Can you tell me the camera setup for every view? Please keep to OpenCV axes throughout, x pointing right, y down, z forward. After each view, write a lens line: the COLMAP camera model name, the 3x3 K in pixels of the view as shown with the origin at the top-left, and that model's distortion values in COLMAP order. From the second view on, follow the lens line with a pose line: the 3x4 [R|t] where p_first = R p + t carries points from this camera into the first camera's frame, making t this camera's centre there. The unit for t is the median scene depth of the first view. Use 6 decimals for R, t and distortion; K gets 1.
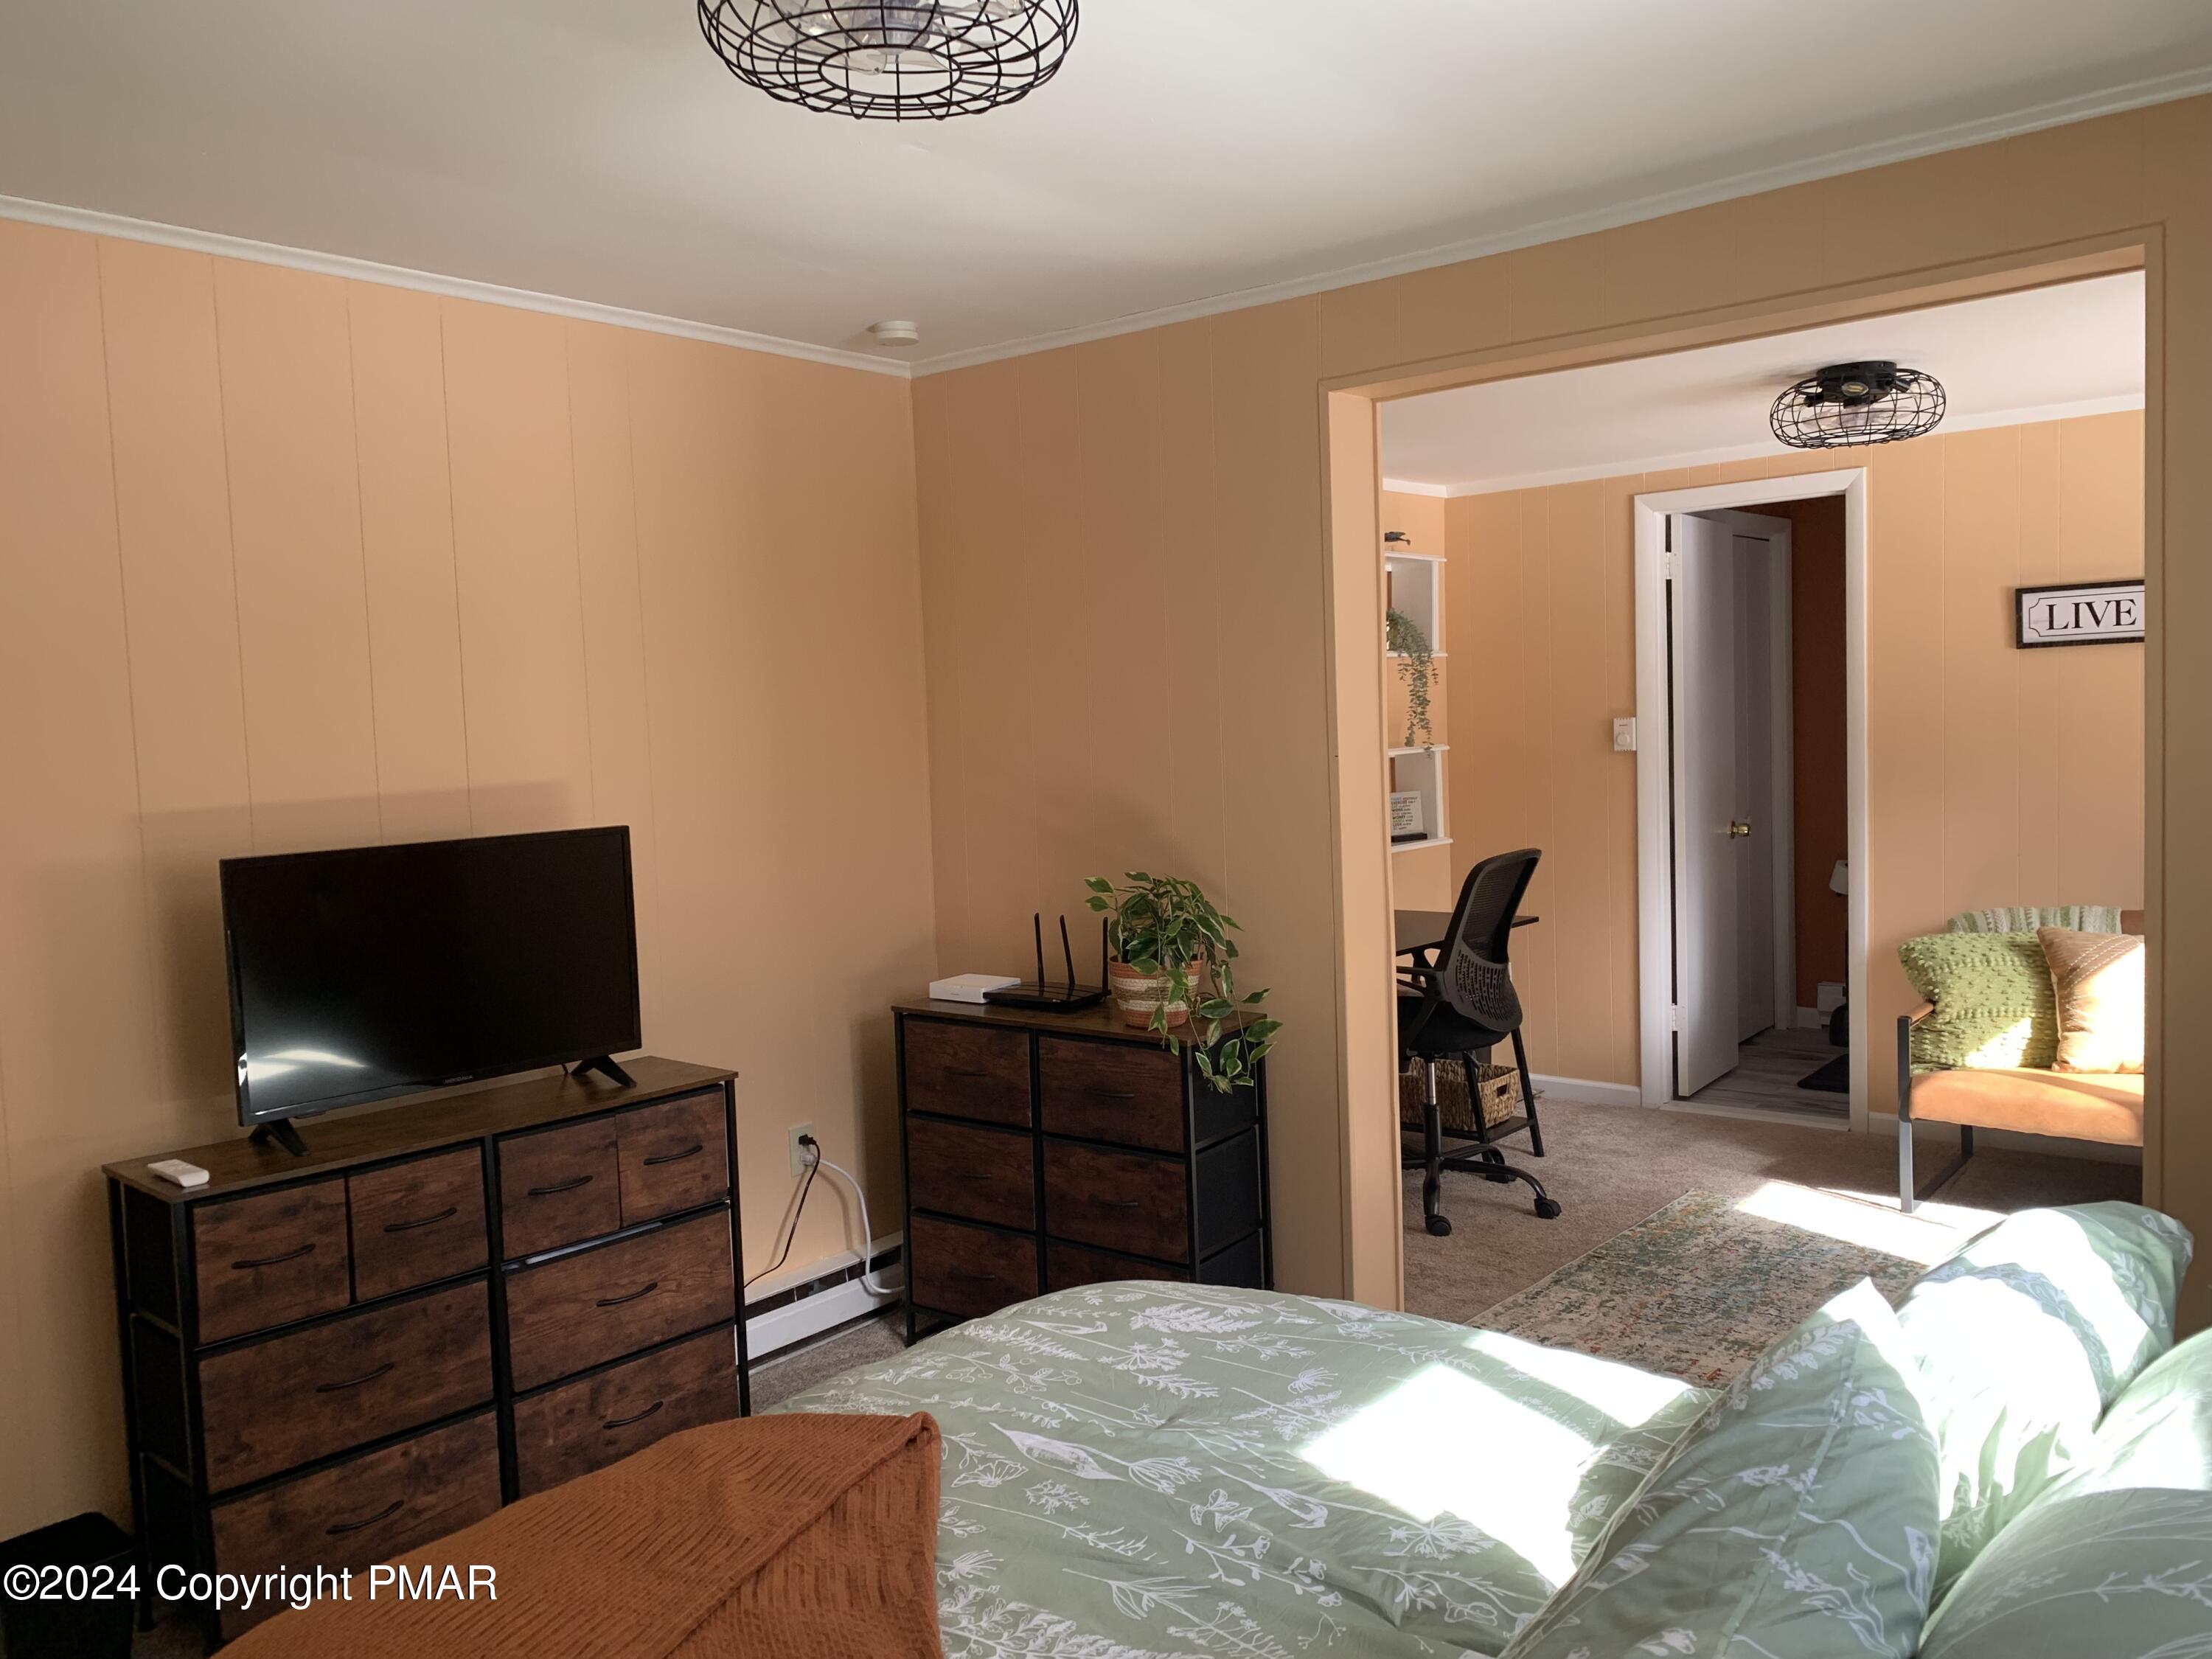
lens RADIAL K [[1685.0, 0, 1111.1], [0, 1685.0, 813.1], [0, 0, 1]] dist [0.054965, -0.063843]
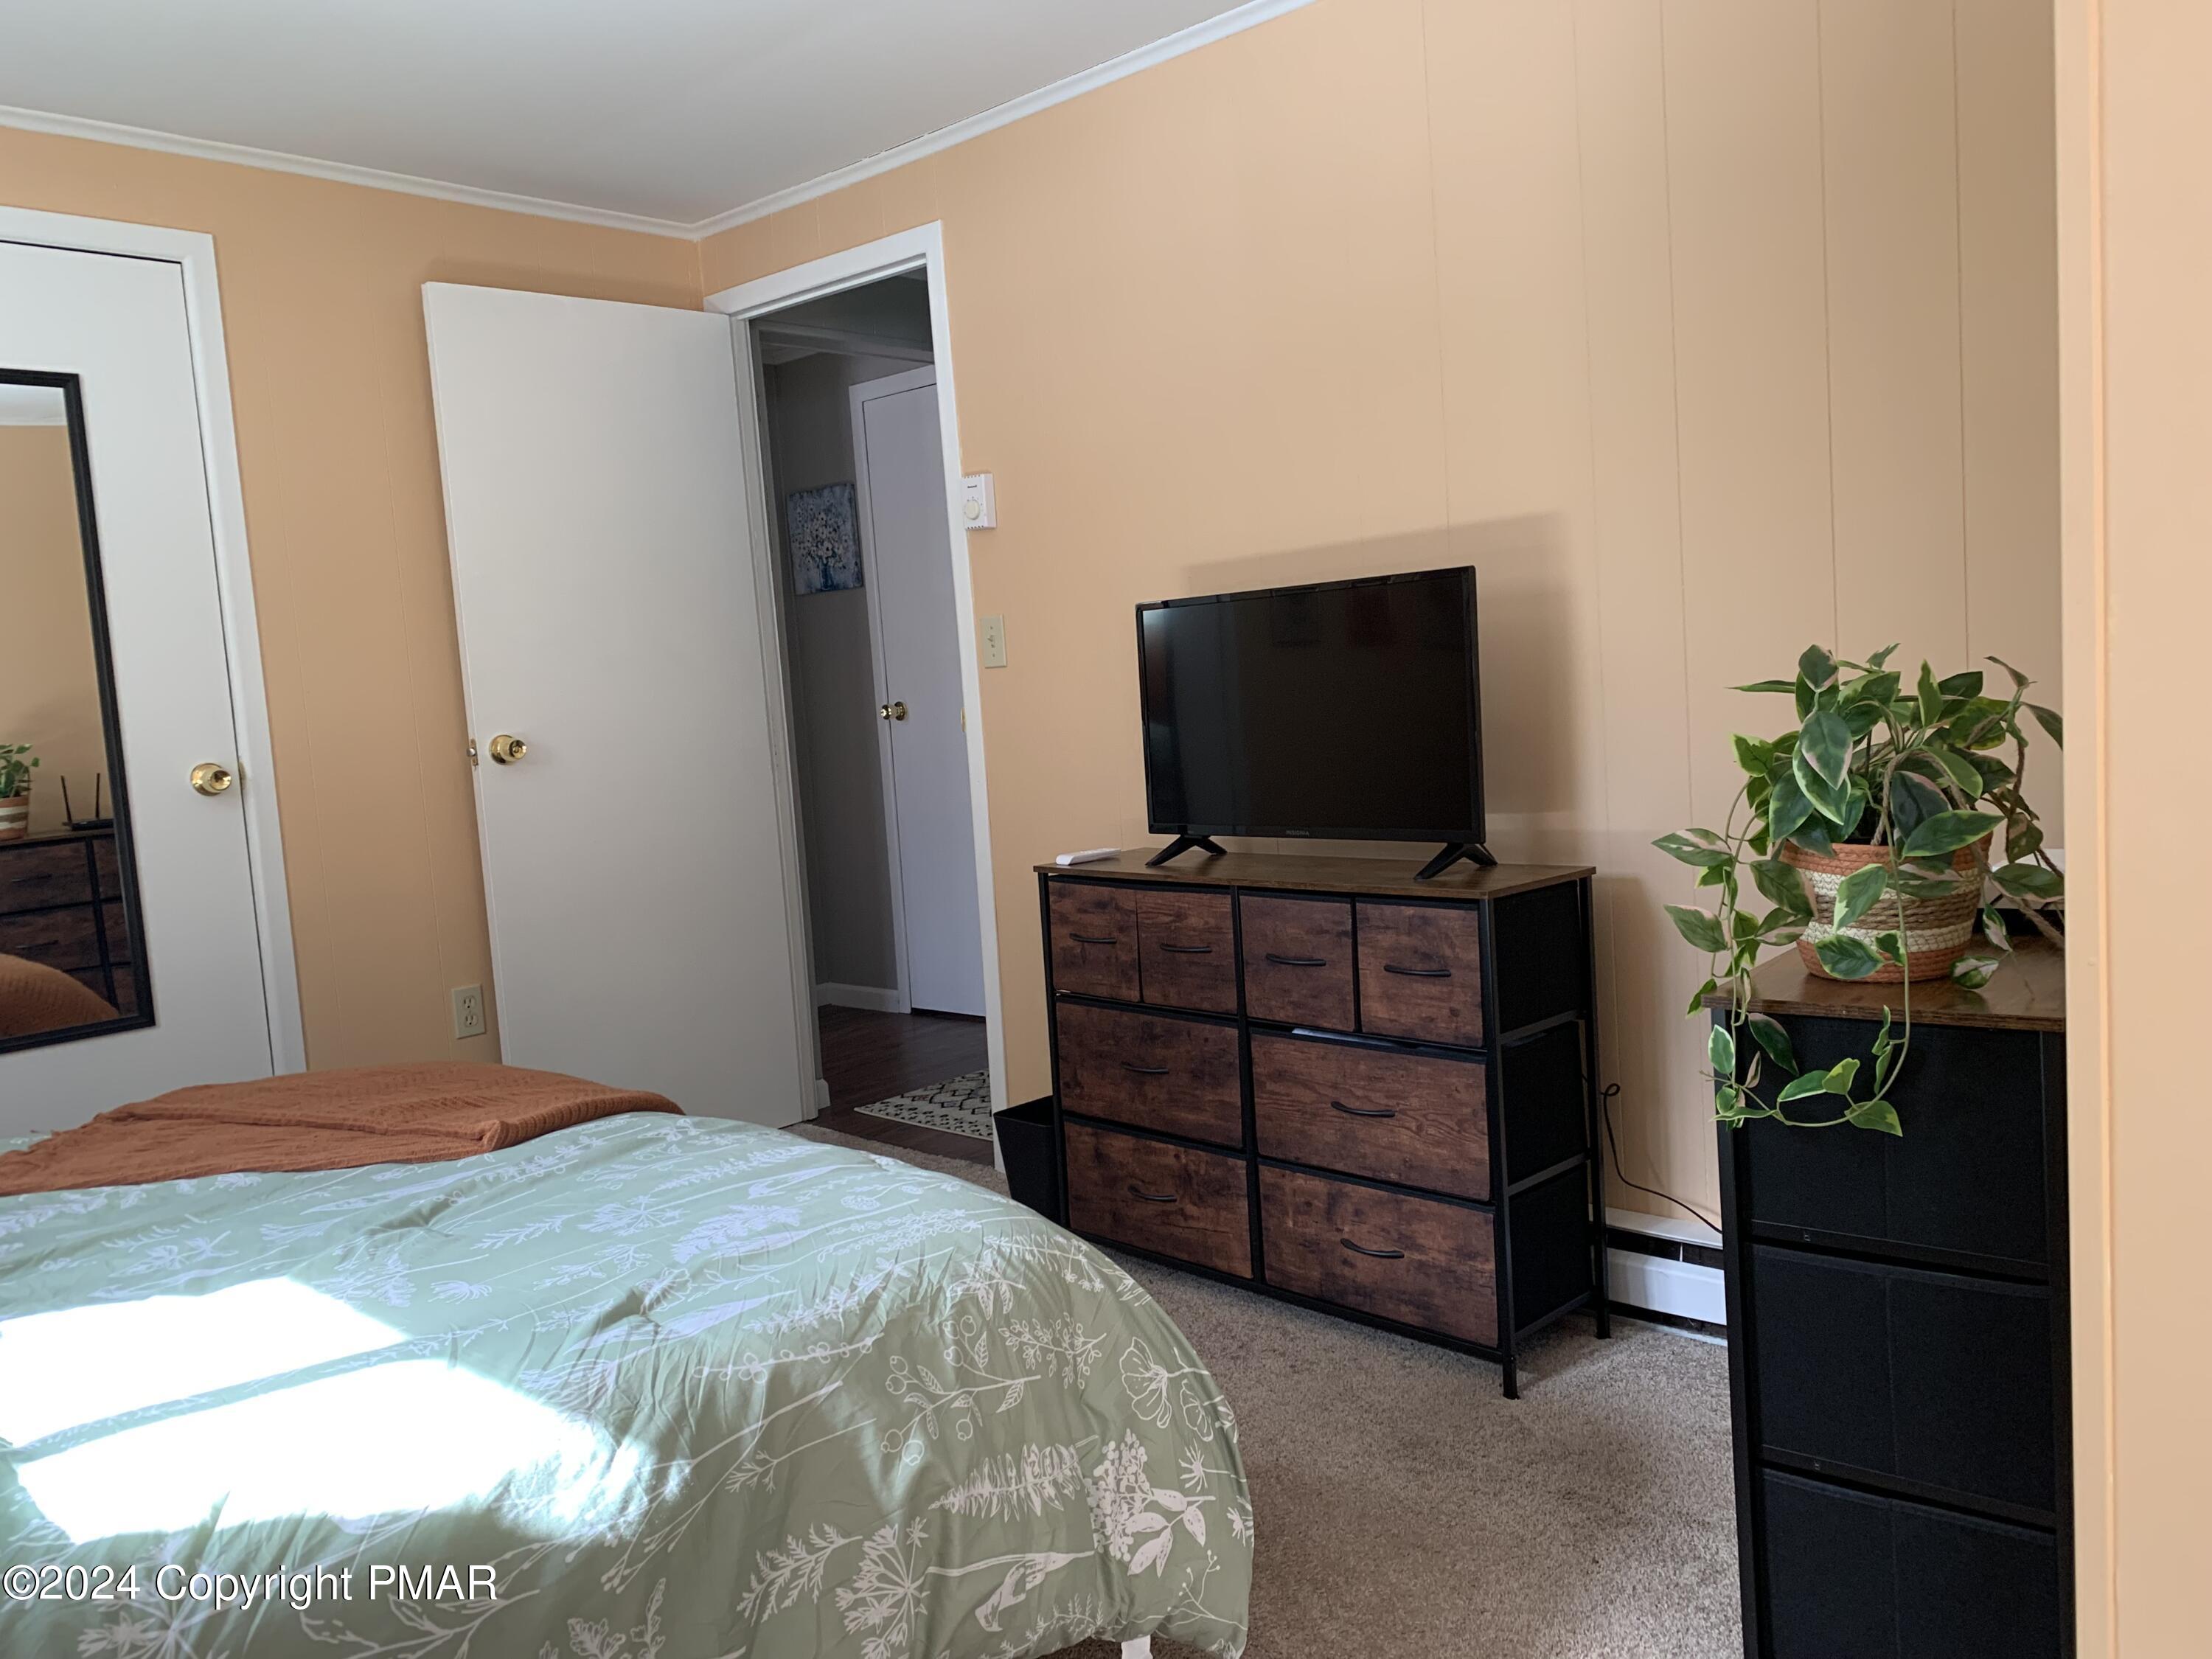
lens RADIAL K [[1685.0, 0, 1108.1], [0, 1685.0, 823.5], [0, 0, 1]] dist [0.054965, -0.063843]
pose [[-0.053510, 0.128037, -0.990325, 0.382291], [0.005336, 0.991768, 0.127935, 0.018162], [0.998553, 0.001561, -0.053753, 0.623509]]
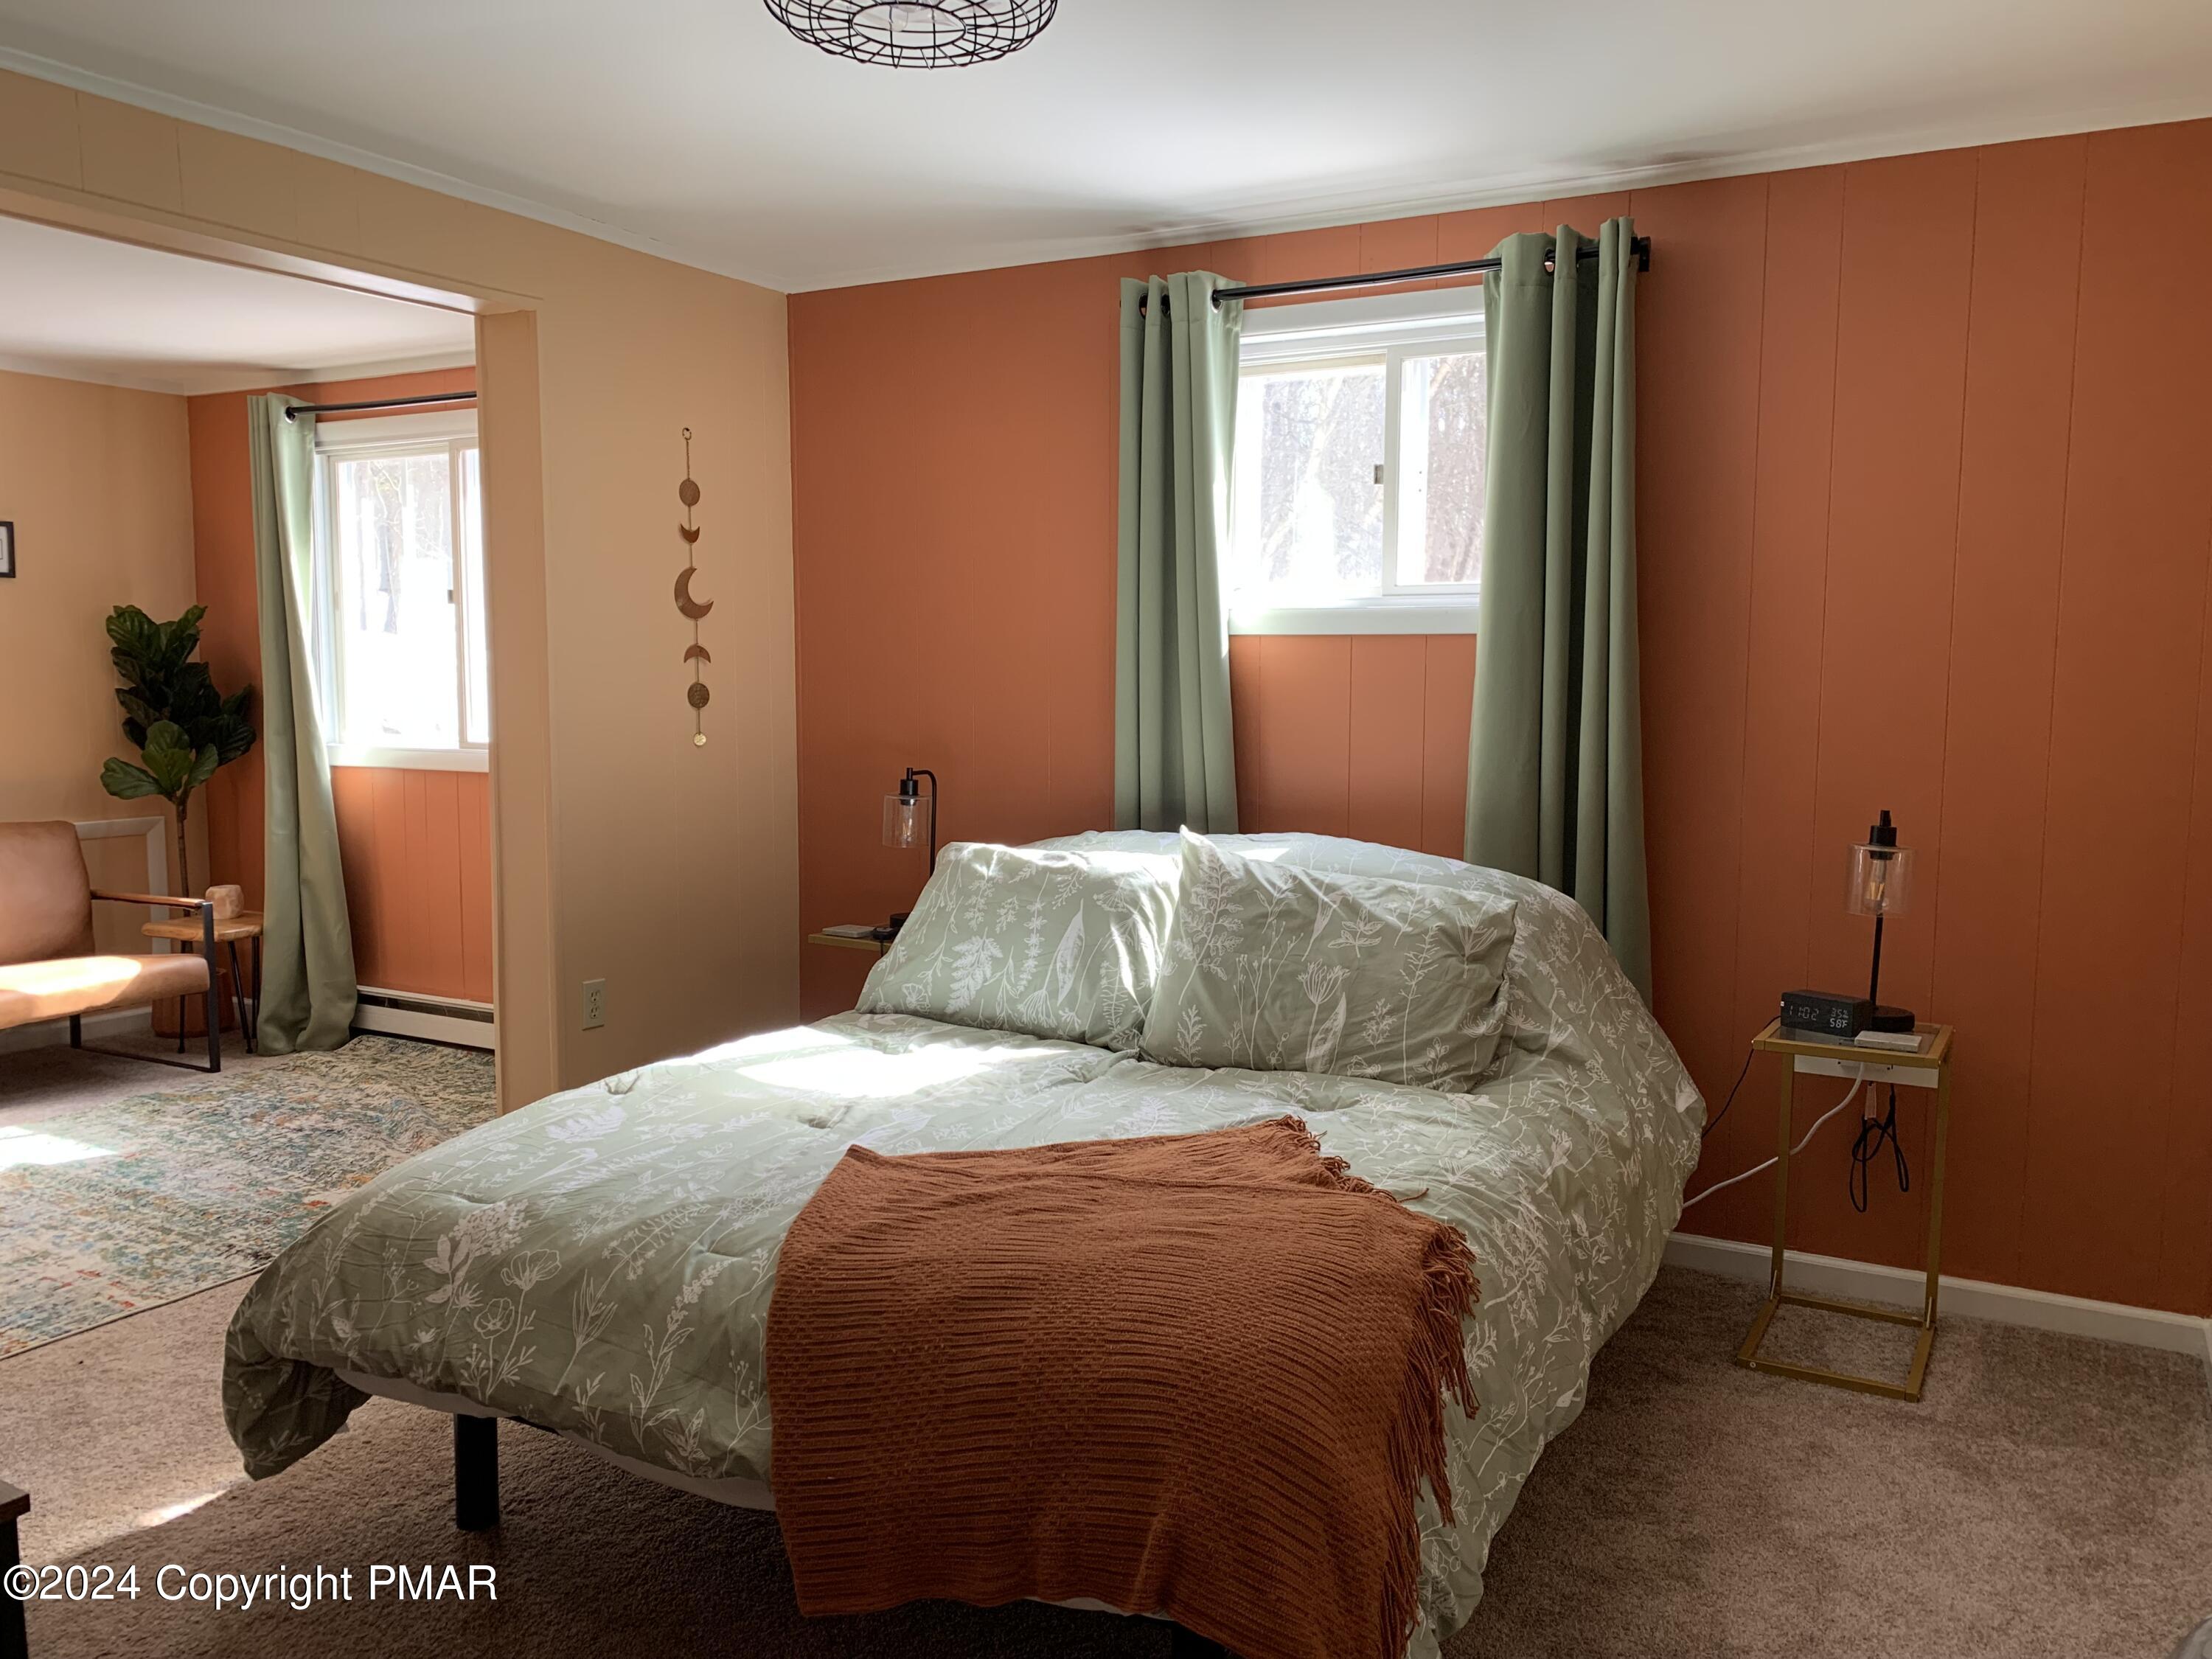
lens RADIAL K [[1681.3, 0, 1115.5], [0, 1681.3, 835.4], [0, 0, 1]] dist [0.045868, -0.051991]
pose [[-0.189934, -0.065021, 0.979641, -0.551027], [0.060959, 0.995098, 0.077865, 0.027412], [-0.979902, 0.074508, -0.185040, 0.446245]]
